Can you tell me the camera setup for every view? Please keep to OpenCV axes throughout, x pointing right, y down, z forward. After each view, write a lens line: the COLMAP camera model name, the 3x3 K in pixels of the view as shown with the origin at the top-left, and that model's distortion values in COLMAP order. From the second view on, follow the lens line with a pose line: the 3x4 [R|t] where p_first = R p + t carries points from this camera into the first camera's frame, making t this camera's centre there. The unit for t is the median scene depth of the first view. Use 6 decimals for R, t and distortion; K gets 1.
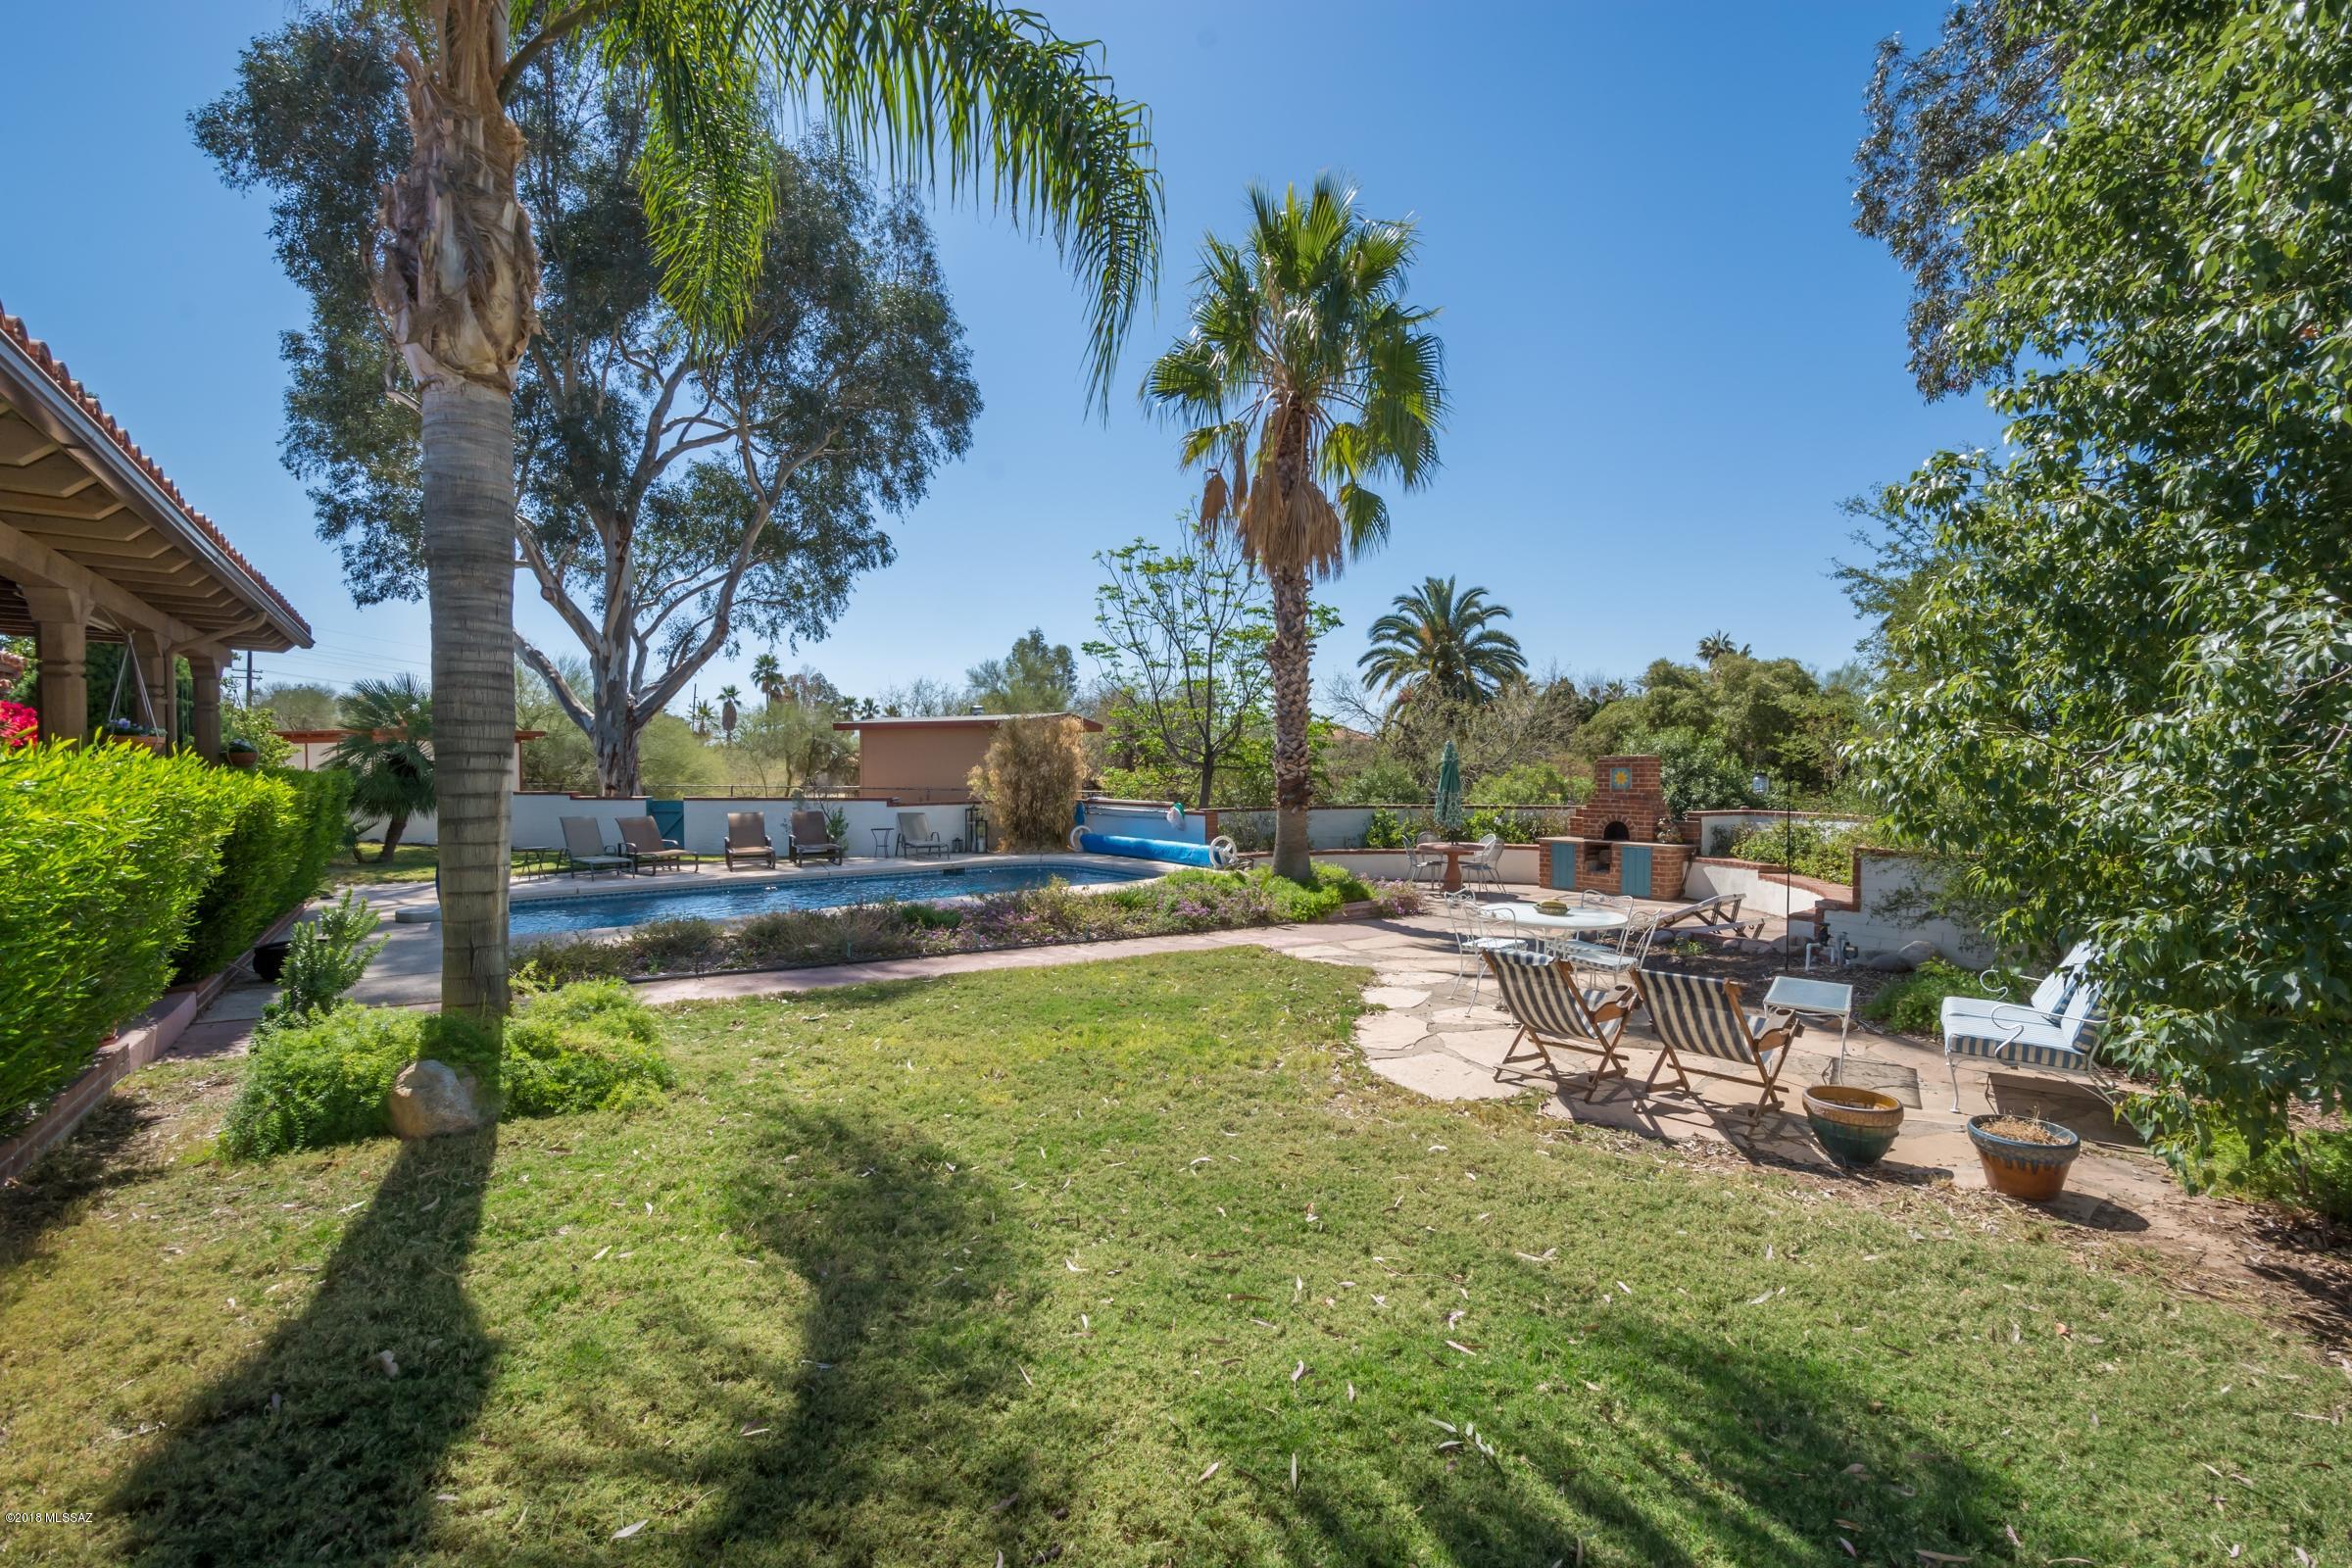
lens RADIAL K [[1019.6, 0, 1193.8], [0, 1019.6, 777.7], [0, 0, 1]] dist [0.018345, -0.021655]
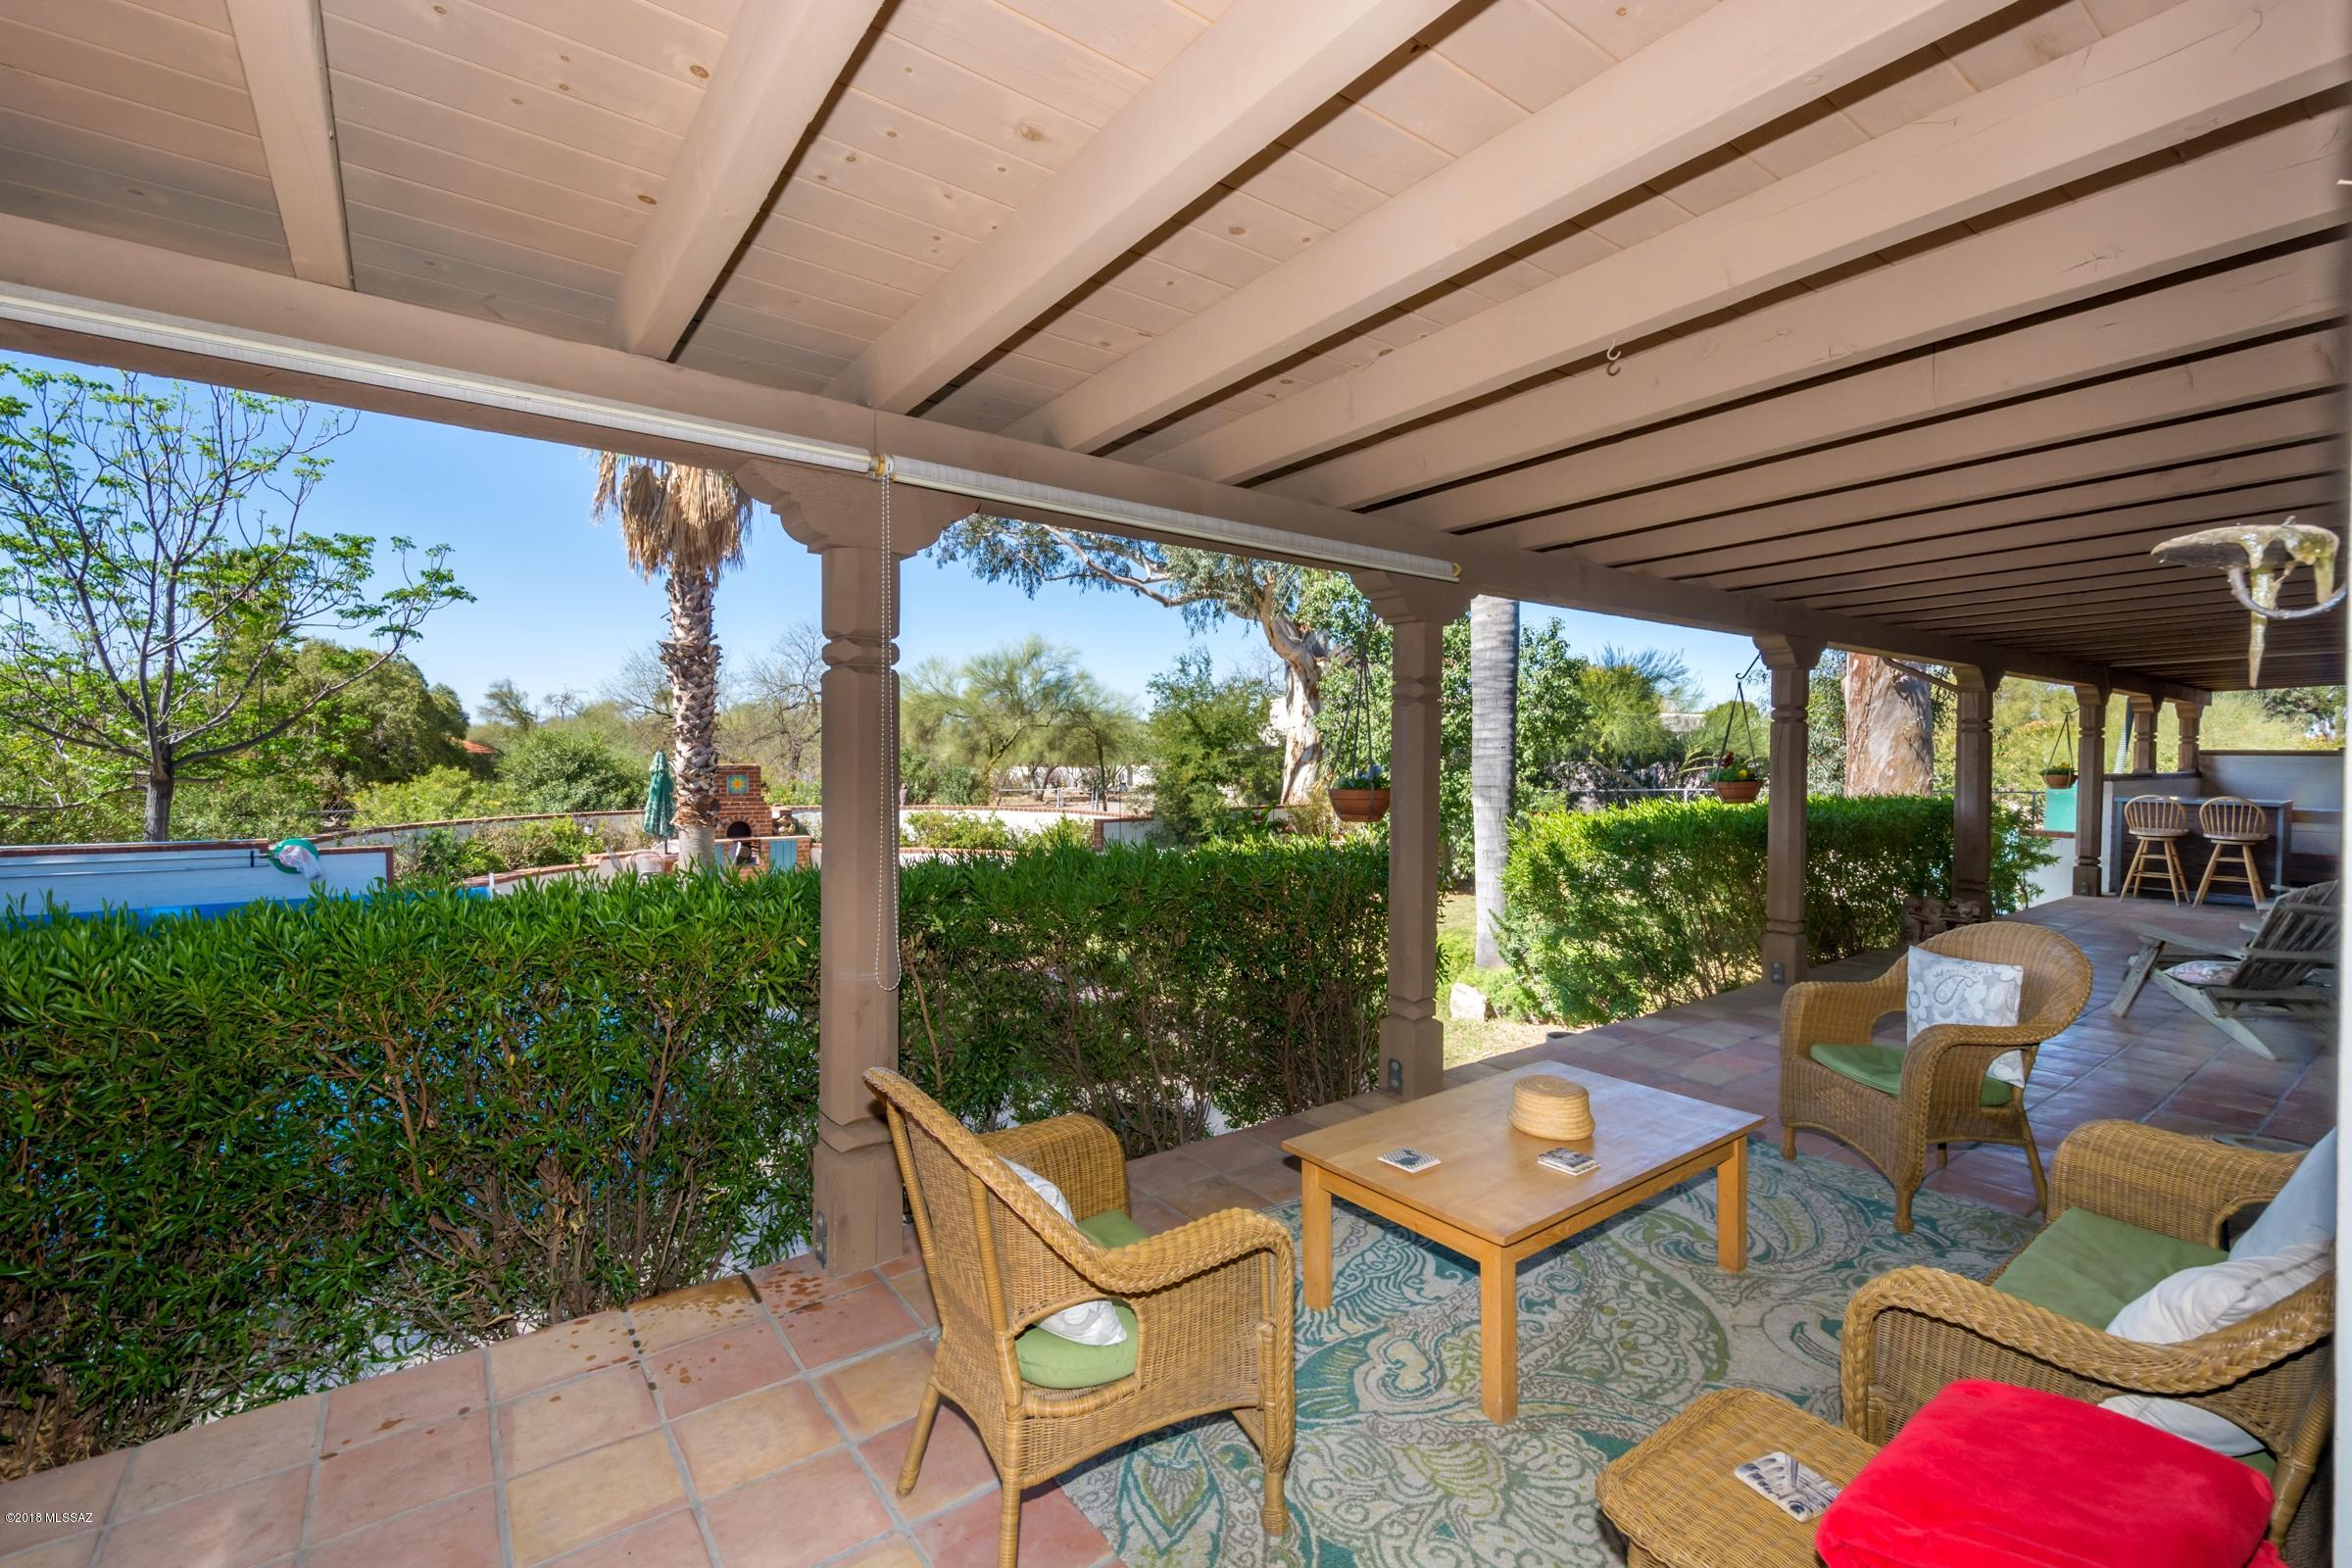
lens RADIAL K [[1022.4, 0, 1195.0], [0, 1022.4, 782.8], [0, 0, 1]] dist [0.023981, -0.009078]
pose [[-0.030770, -0.022491, 0.999273, -0.782459], [0.000312, 0.999747, 0.022511, -0.027602], [-0.999526, 0.001005, -0.030755, 0.521375]]
